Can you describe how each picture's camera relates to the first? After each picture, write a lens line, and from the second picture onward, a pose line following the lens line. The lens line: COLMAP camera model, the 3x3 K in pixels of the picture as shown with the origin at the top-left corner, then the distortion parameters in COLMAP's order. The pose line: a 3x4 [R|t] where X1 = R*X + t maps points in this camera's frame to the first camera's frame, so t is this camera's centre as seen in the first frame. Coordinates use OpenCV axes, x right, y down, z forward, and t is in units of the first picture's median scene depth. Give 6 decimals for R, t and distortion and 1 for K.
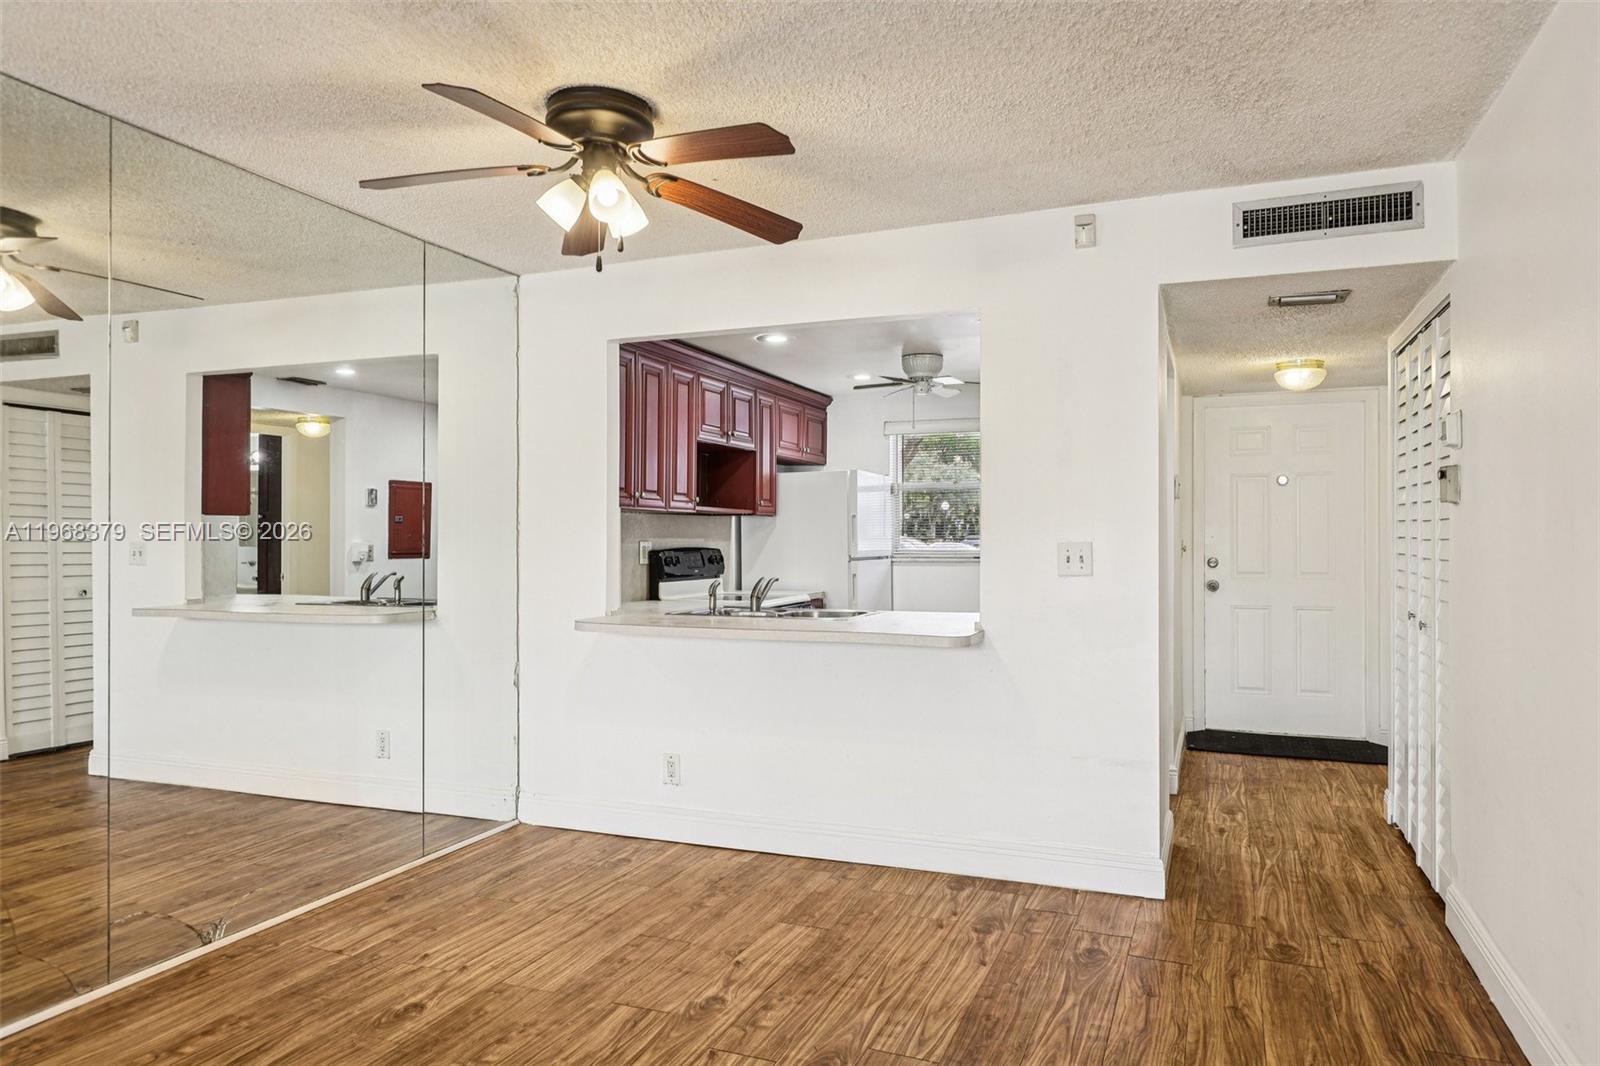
lens RADIAL K [[1013.7, 0, 826.5], [0, 1013.7, 535.4], [0, 0, 1]] dist [0.004714, 0.001717]
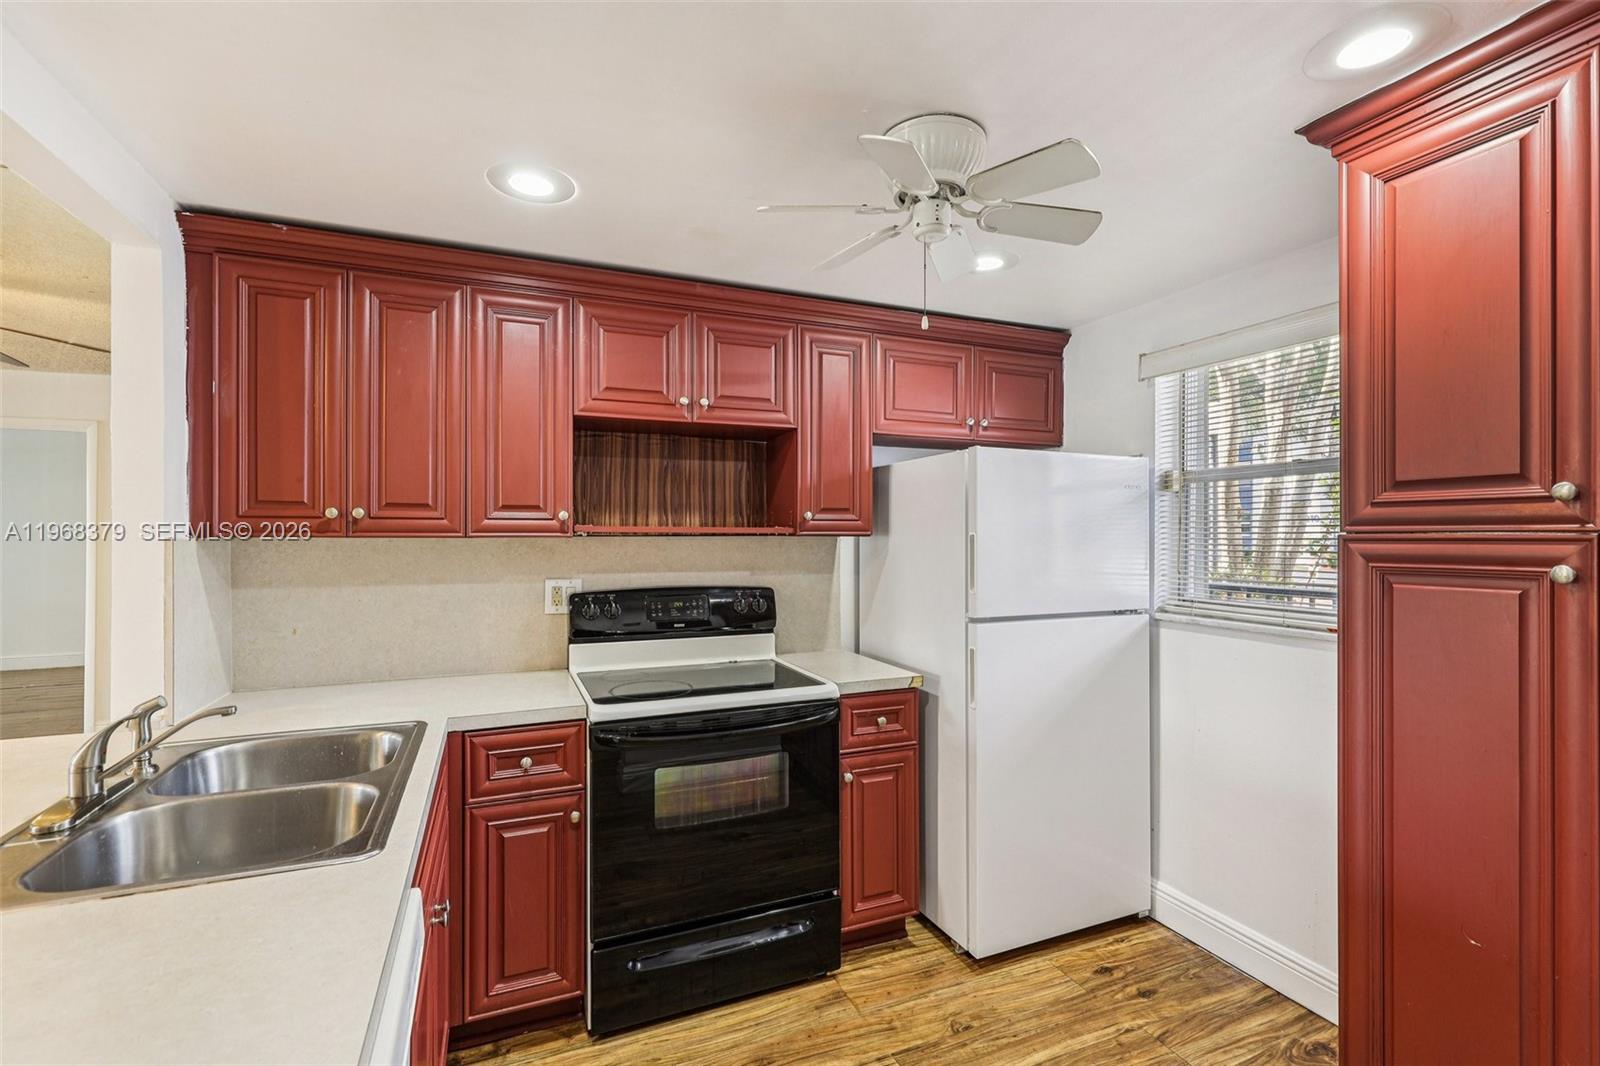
lens RADIAL K [[727.5, 0, 853.9], [0, 727.5, 526.5], [0, 0, 1]] dist [0.003261, -0.000831]
pose [[0.677770, -0.004606, -0.735260, 0.428878], [-0.002950, 0.999955, -0.008984, -0.034989], [0.735268, 0.008259, 0.677726, 1.161377]]
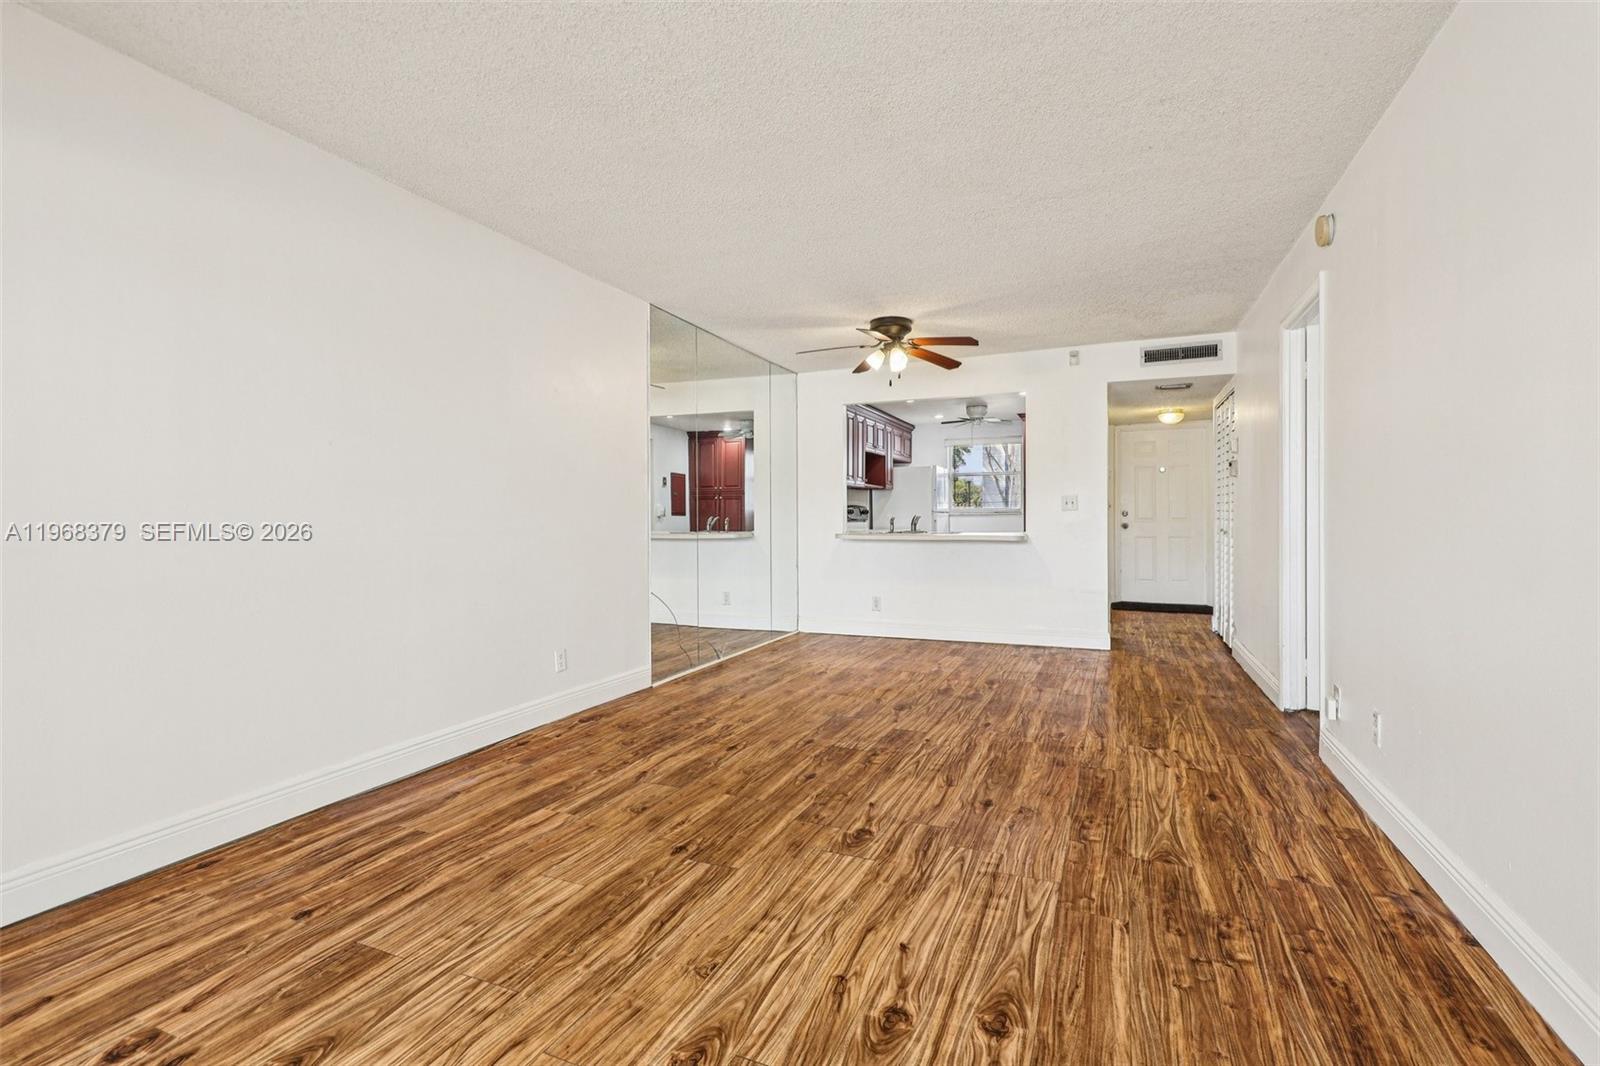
lens RADIAL K [[727.5, 0, 815.4], [0, 727.5, 520.6], [0, 0, 1]] dist [0.003261, -0.000831]
pose [[0.999731, -0.004116, -0.022840, -0.274363], [0.004292, 0.999961, 0.007663, 0.045762], [0.022807, -0.007759, 0.999710, -0.613630]]
